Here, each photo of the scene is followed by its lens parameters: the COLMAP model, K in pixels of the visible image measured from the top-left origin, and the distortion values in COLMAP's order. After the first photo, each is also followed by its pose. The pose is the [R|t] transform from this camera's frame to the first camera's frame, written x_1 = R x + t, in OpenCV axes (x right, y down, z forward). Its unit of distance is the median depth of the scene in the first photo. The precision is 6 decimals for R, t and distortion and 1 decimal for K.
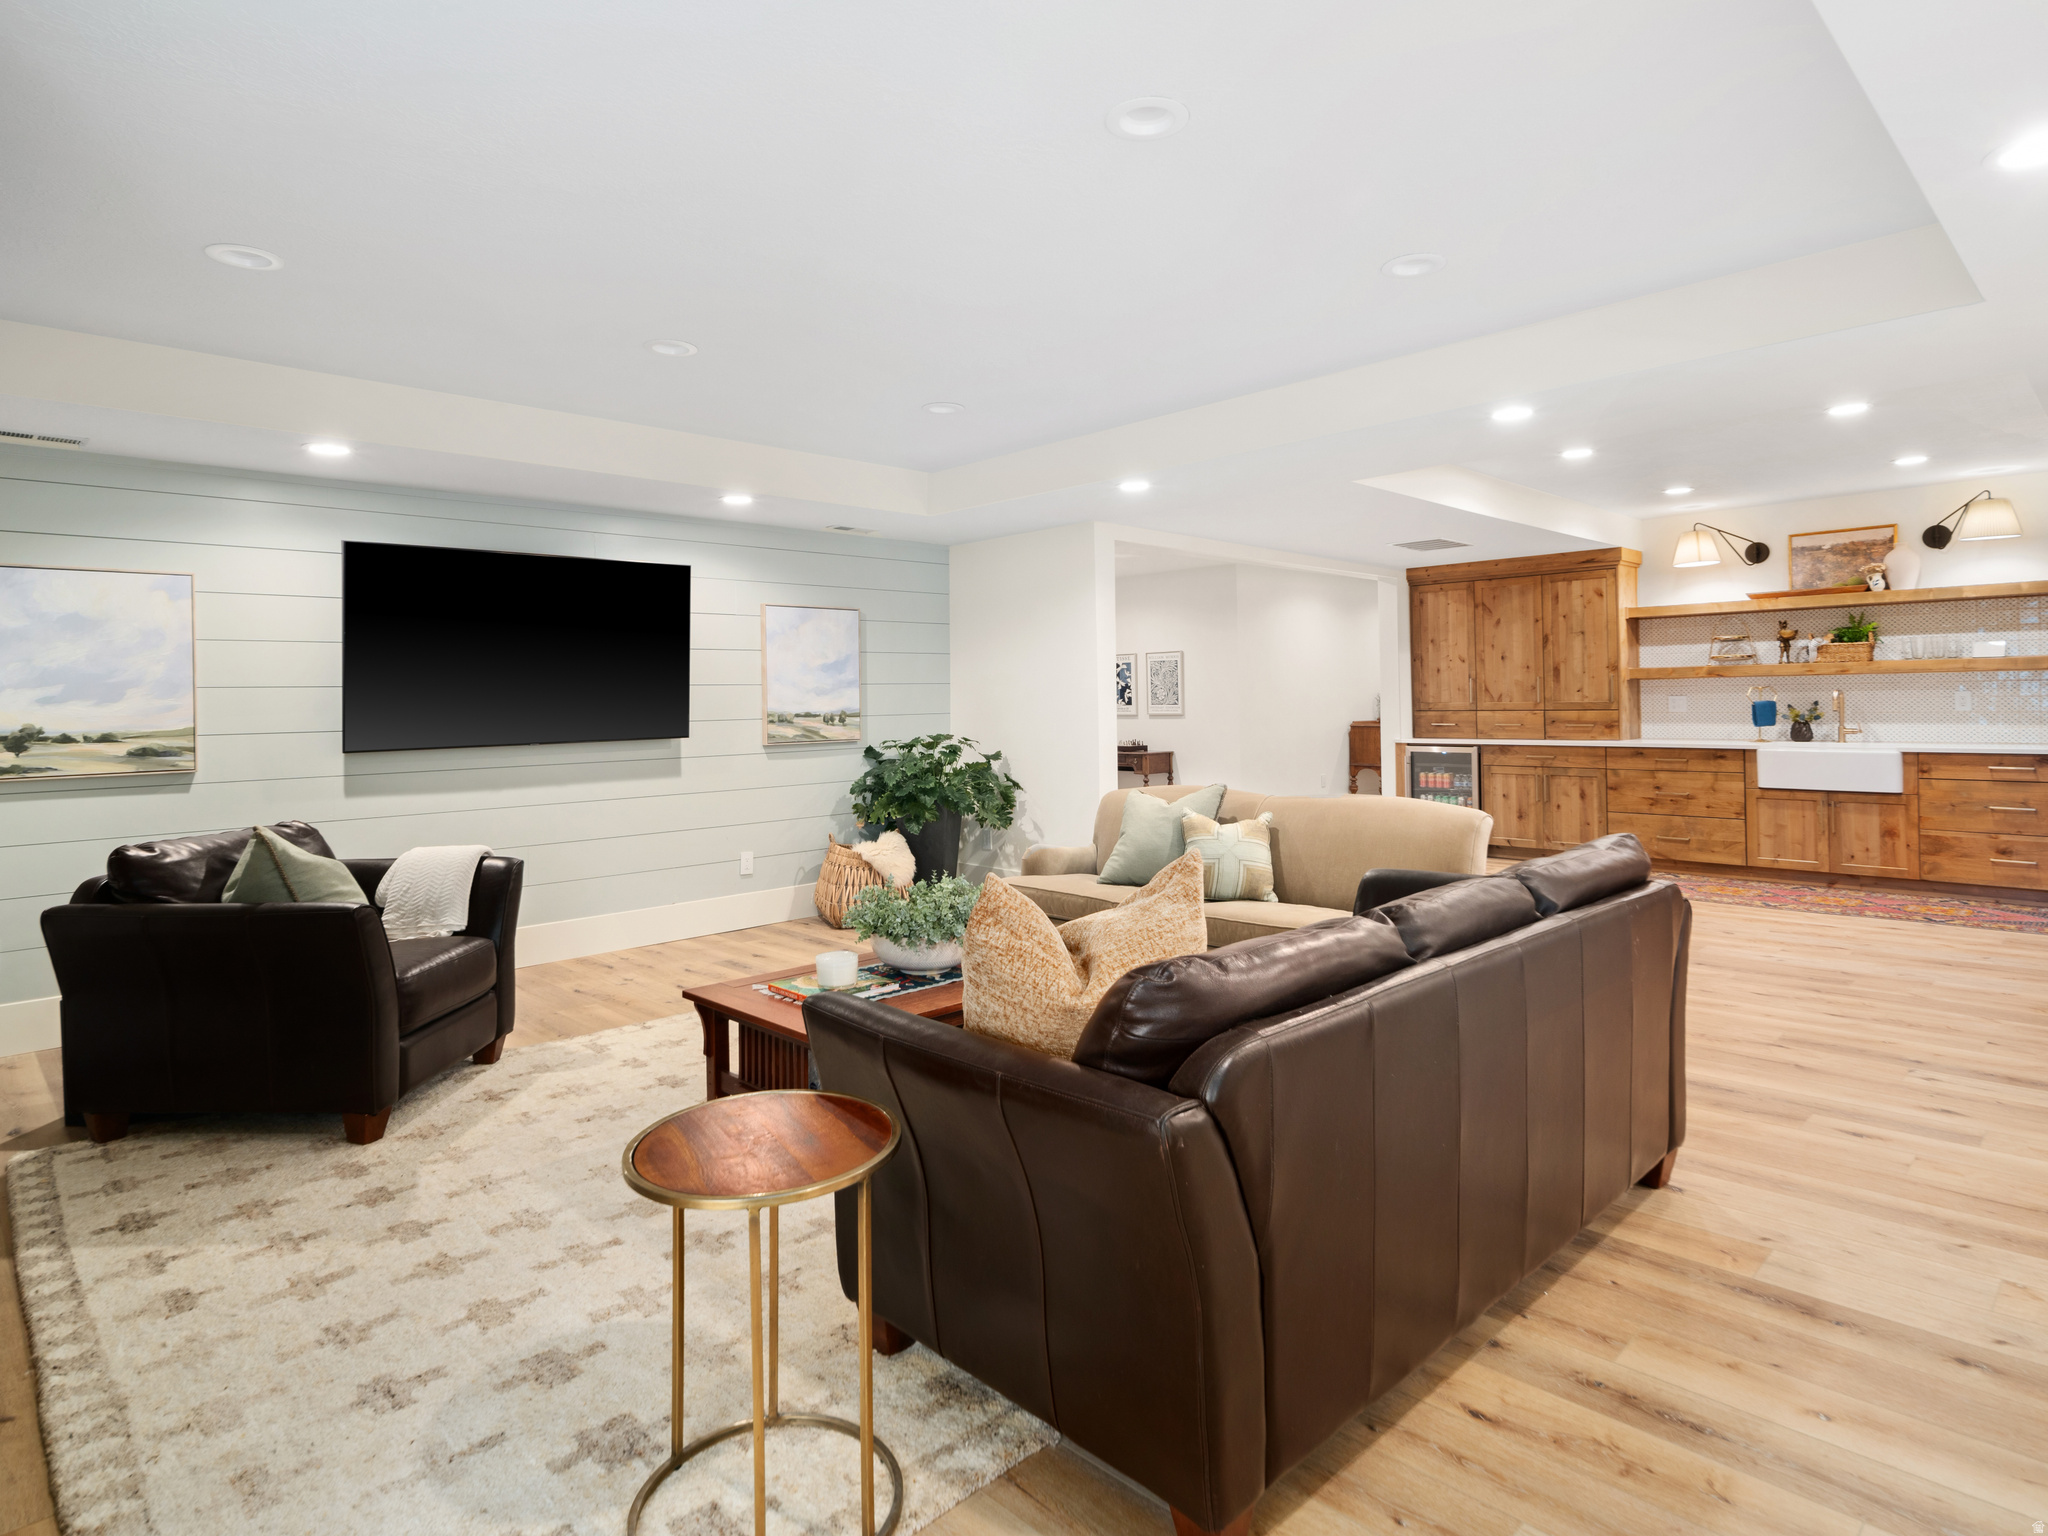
lens RADIAL K [[1140.7, 0, 1028.5], [0, 1140.7, 692.4], [0, 0, 1]] dist [0.006129, 0.000814]
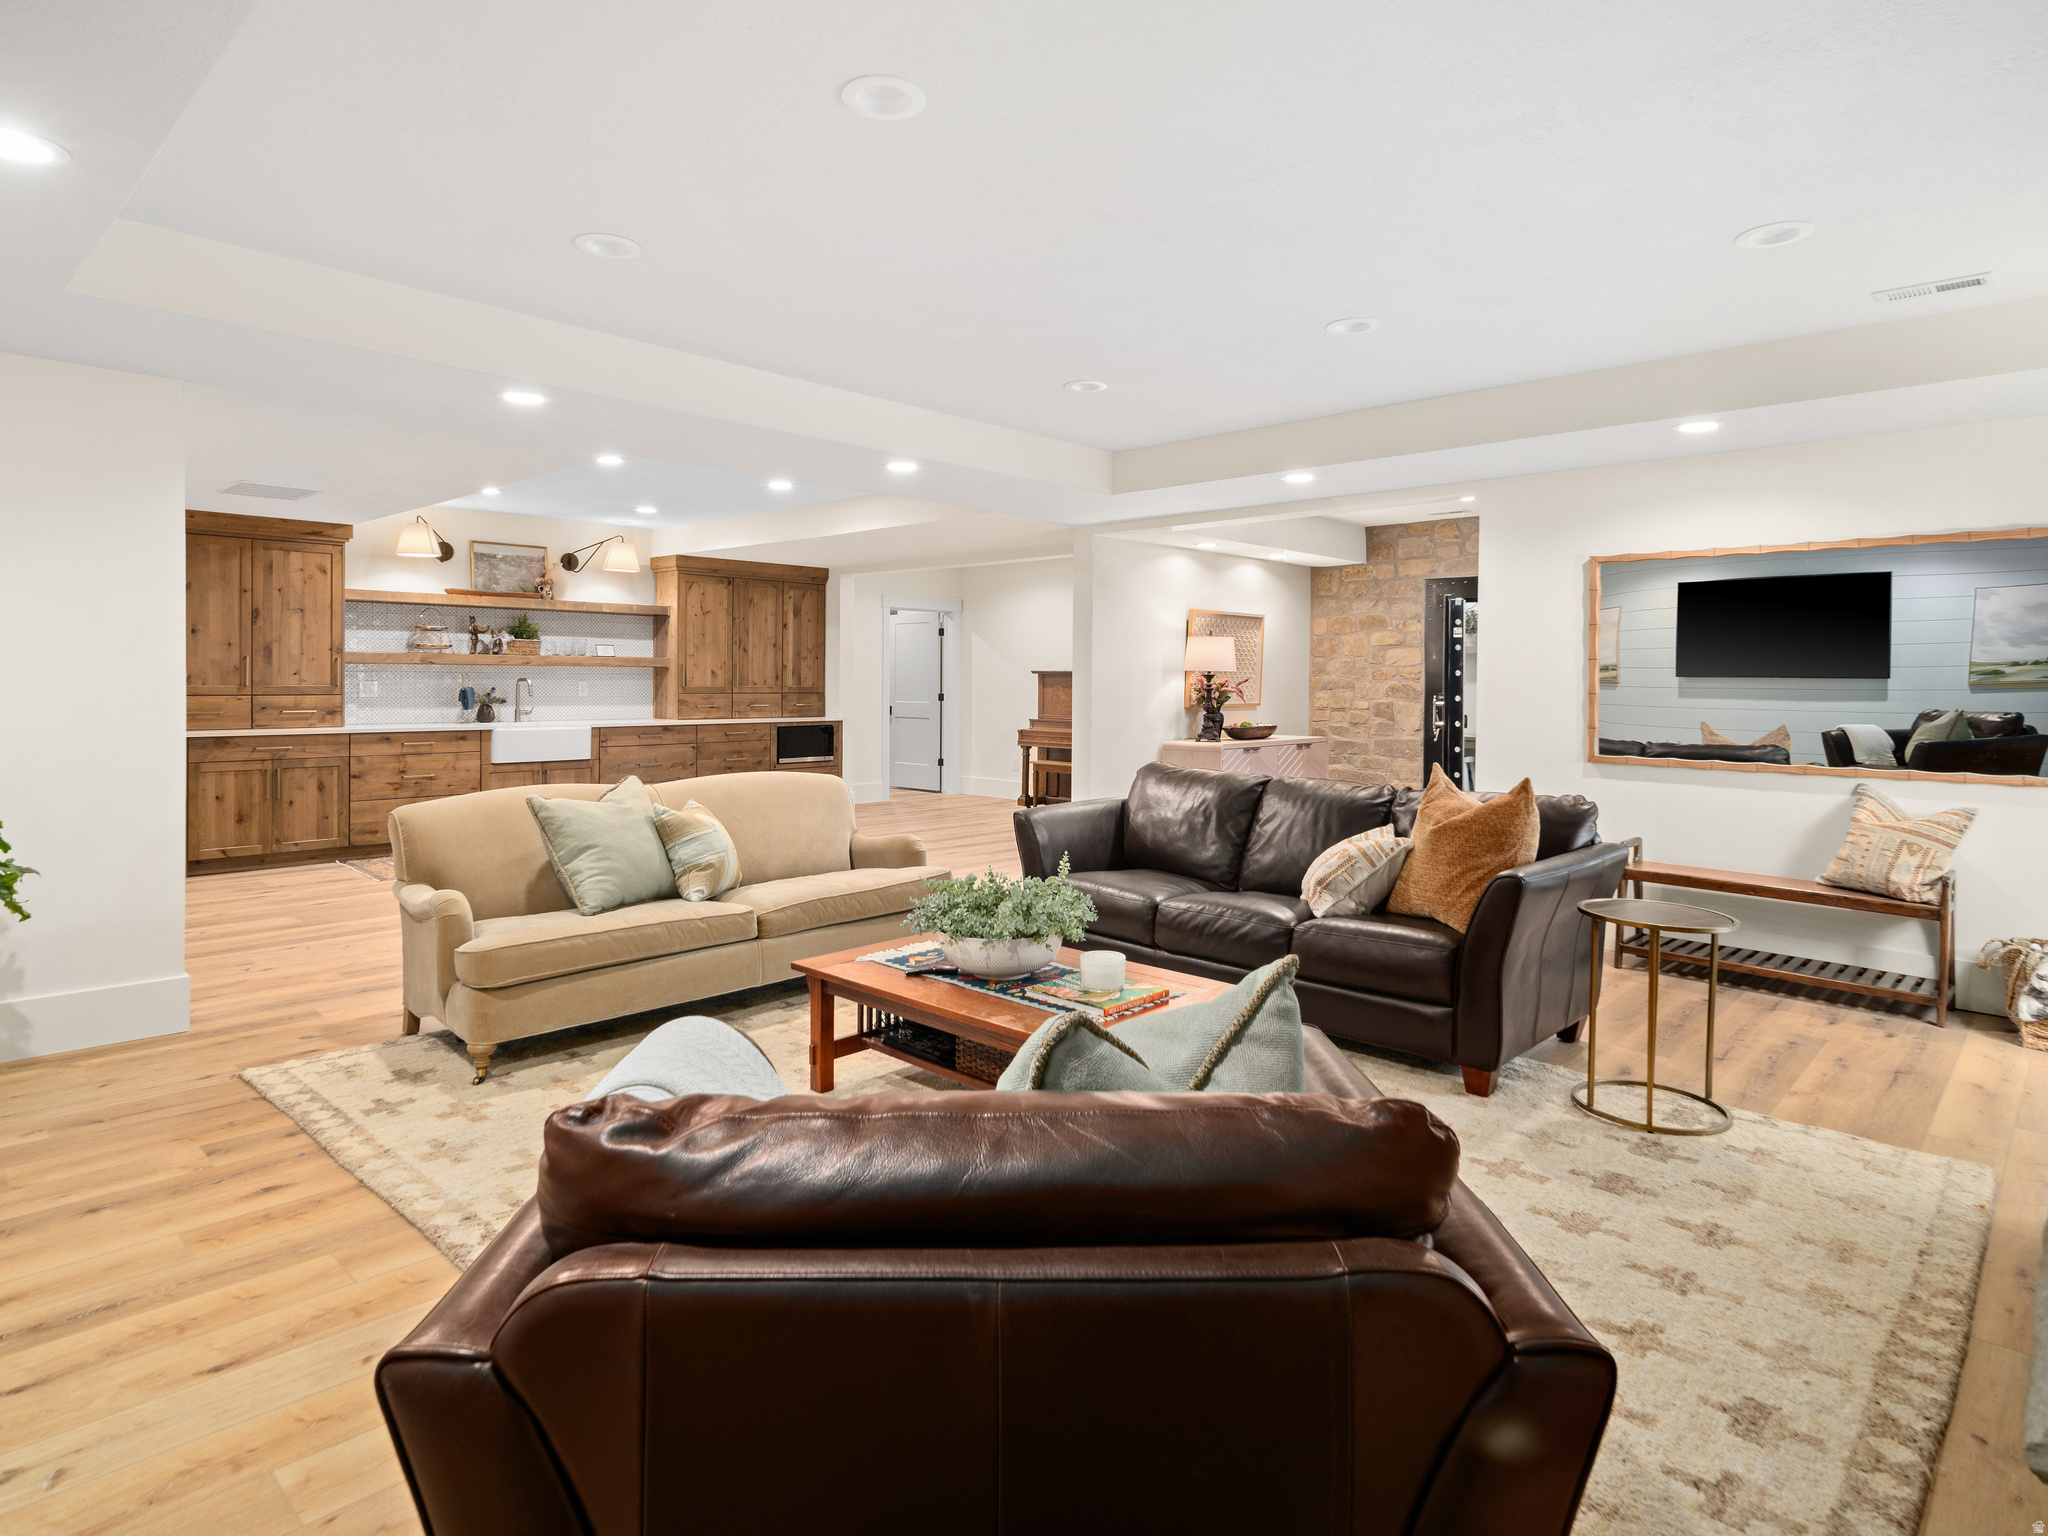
lens RADIAL K [[1140.7, 0, 1028.5], [0, 1140.7, 692.4], [0, 0, 1]] dist [0.006129, 0.000814]
pose [[-0.037360, 0.004741, 0.999291, -0.462230], [-0.013680, 0.999893, -0.005255, 0.010545], [-0.999208, -0.013867, -0.037291, 0.467290]]
